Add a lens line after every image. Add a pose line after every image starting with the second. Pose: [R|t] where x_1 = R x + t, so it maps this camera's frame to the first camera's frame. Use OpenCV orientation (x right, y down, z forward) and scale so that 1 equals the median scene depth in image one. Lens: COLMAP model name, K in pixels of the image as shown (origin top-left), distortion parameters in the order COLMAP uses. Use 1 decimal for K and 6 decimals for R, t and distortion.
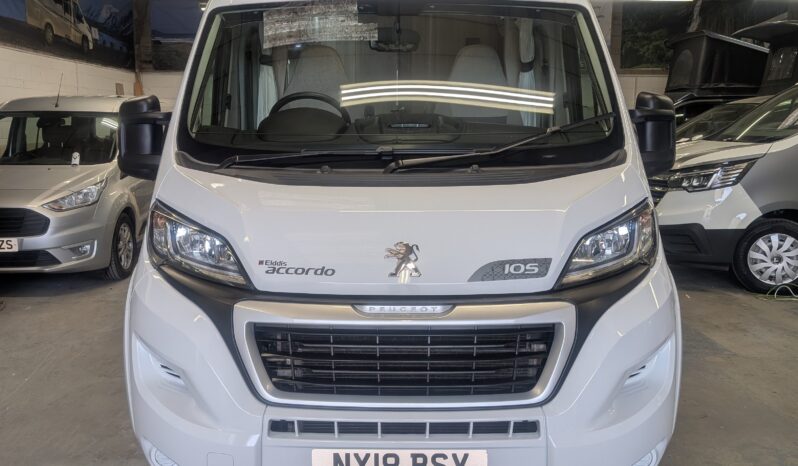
lens RADIAL K [[570.9, 0, 399.0], [0, 570.9, 233.0], [0, 0, 1]] dist [0.037581, -0.038158]
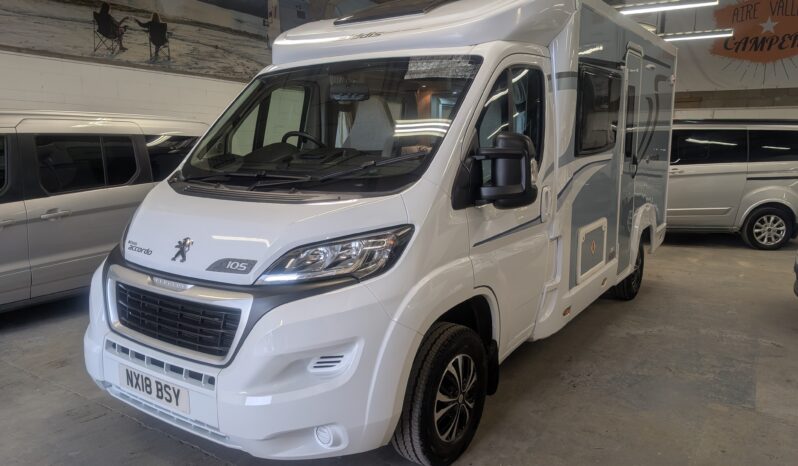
lens RADIAL K [[570.9, 0, 399.0], [0, 570.9, 233.0], [0, 0, 1]] dist [0.037581, -0.038158]
pose [[0.830243, 0.091747, -0.549799, 1.260560], [-0.113009, 0.993582, -0.004851, -0.050387], [0.545826, 0.066160, 0.835283, 0.084233]]
